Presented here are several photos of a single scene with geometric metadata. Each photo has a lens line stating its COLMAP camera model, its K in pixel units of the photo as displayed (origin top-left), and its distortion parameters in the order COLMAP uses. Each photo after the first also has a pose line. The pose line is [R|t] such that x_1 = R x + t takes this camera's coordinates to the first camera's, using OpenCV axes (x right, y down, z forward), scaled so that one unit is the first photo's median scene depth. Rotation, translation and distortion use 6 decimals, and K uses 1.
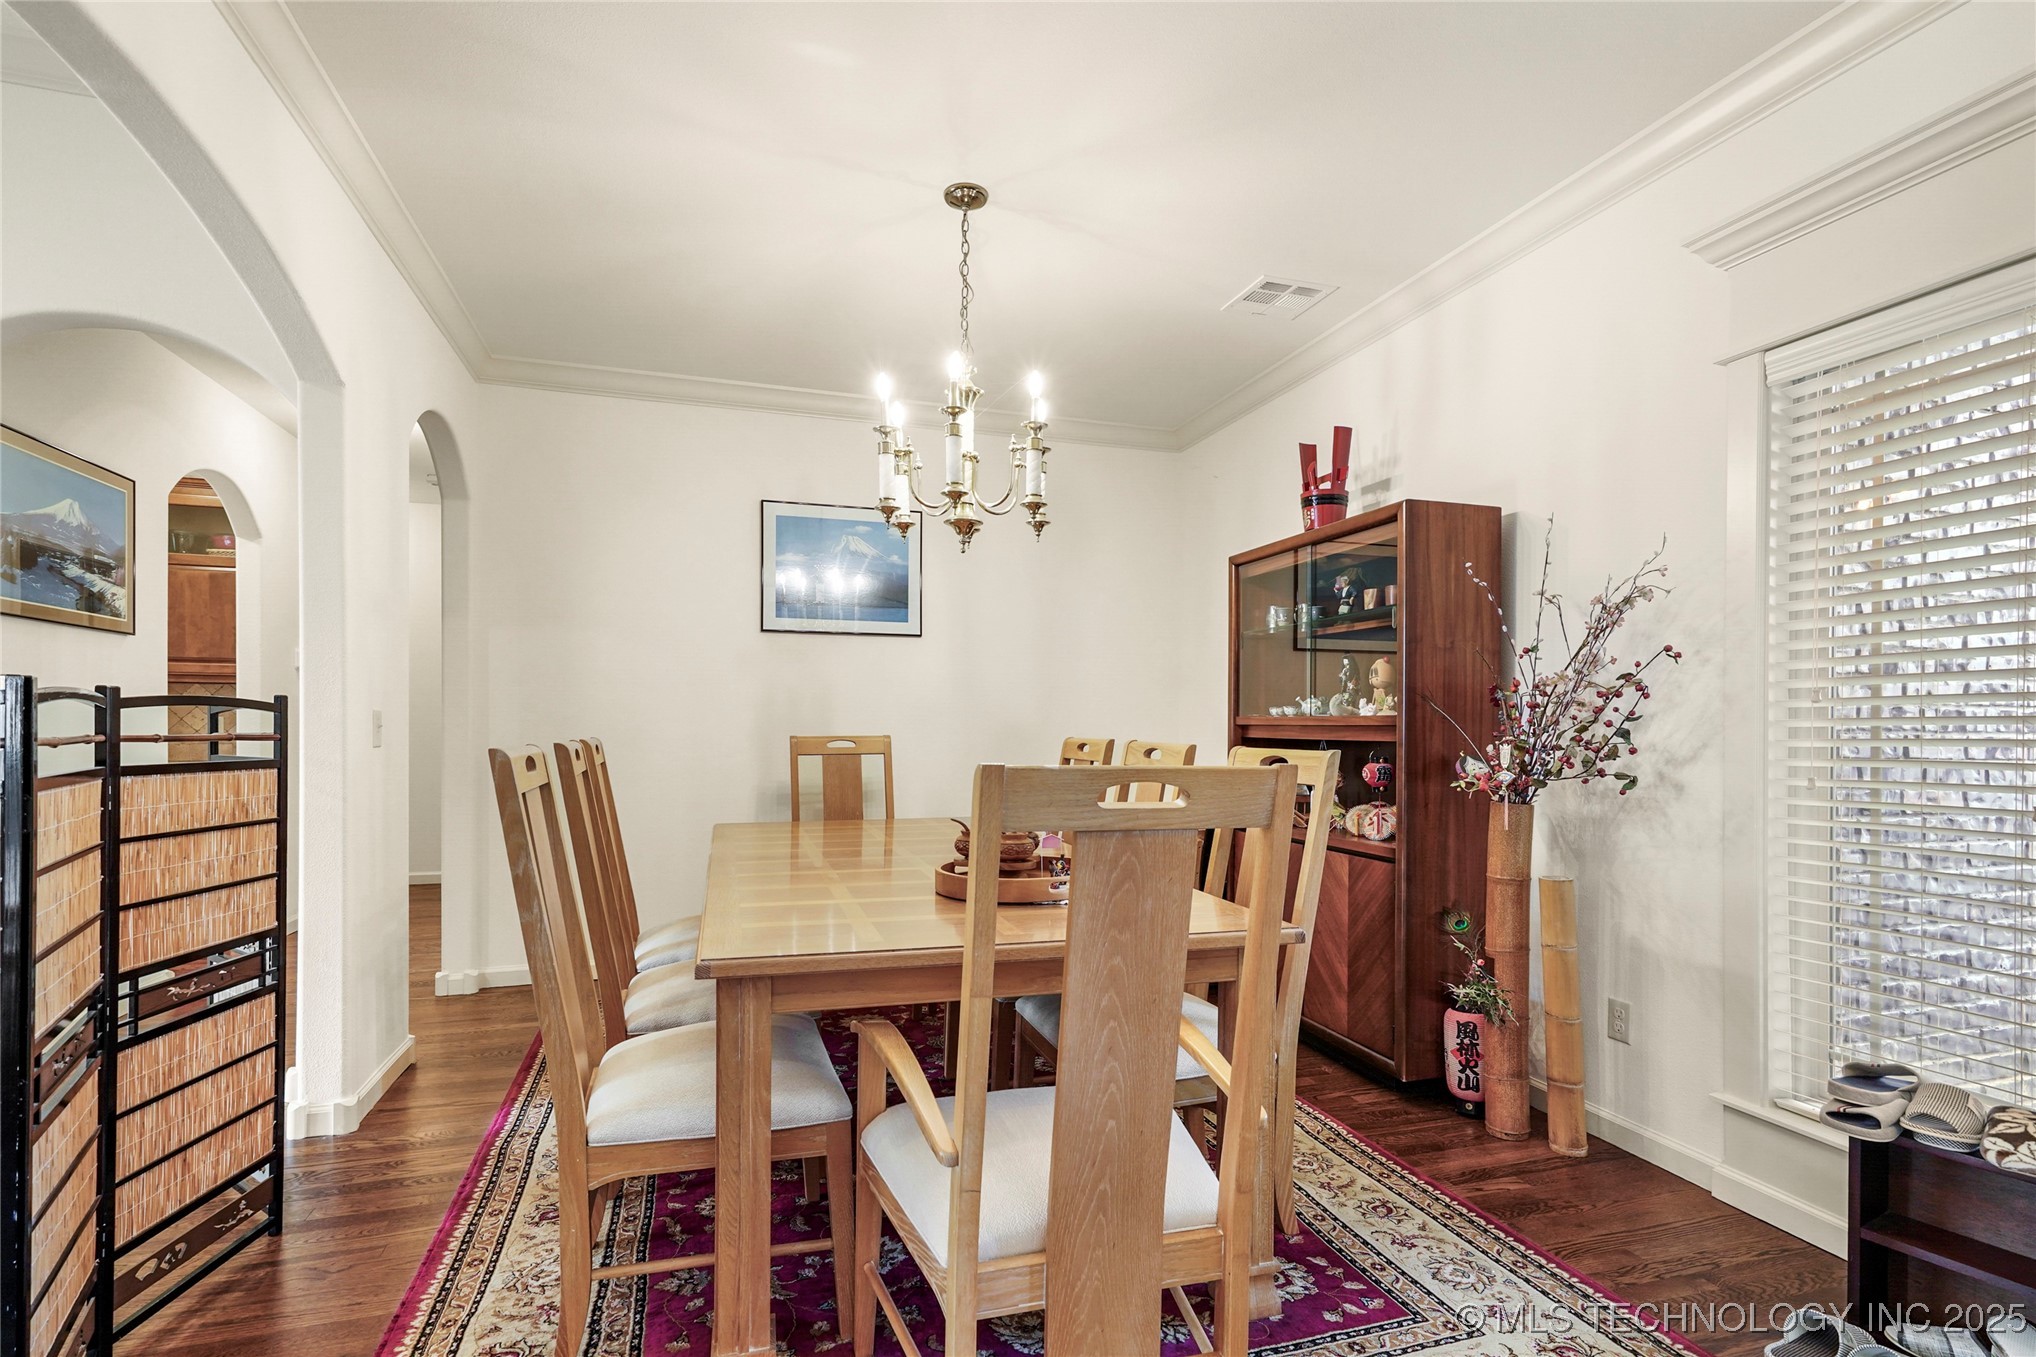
lens RADIAL K [[974.8, 0, 1023.9], [0, 974.8, 728.0], [0, 0, 1]] dist [-0.013991, 0.023054]
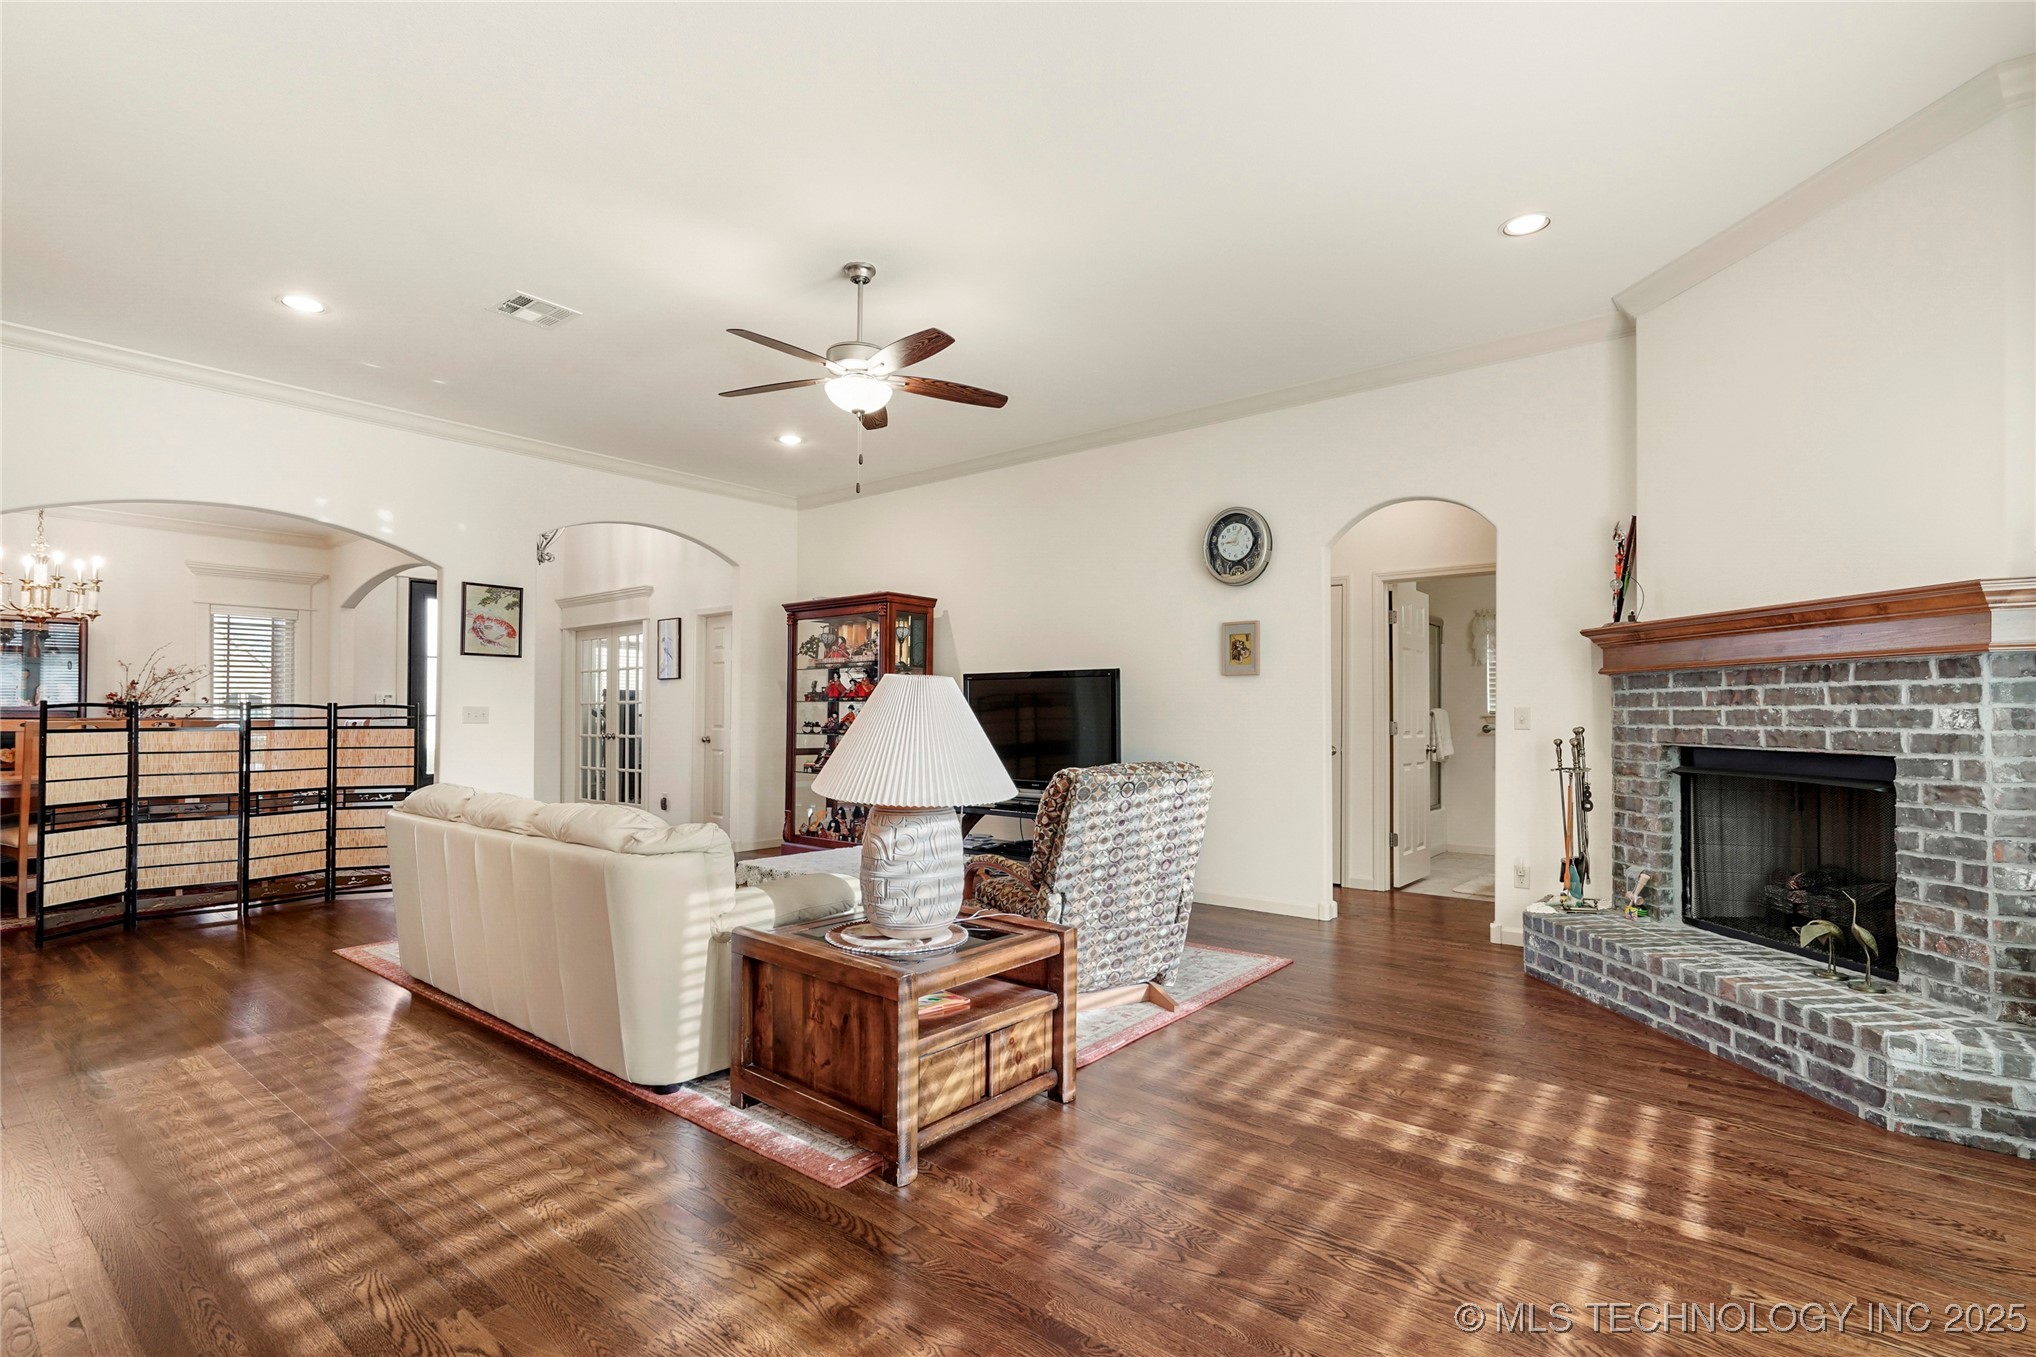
lens RADIAL K [[941.4, 0, 1016.2], [0, 941.4, 706.5], [0, 0, 1]] dist [-0.001037, 0.000455]
pose [[-0.546602, -0.002293, 0.837389, -3.221642], [-0.003771, 0.999993, 0.000277, -0.025224], [-0.837384, -0.003007, -0.546607, 0.375850]]
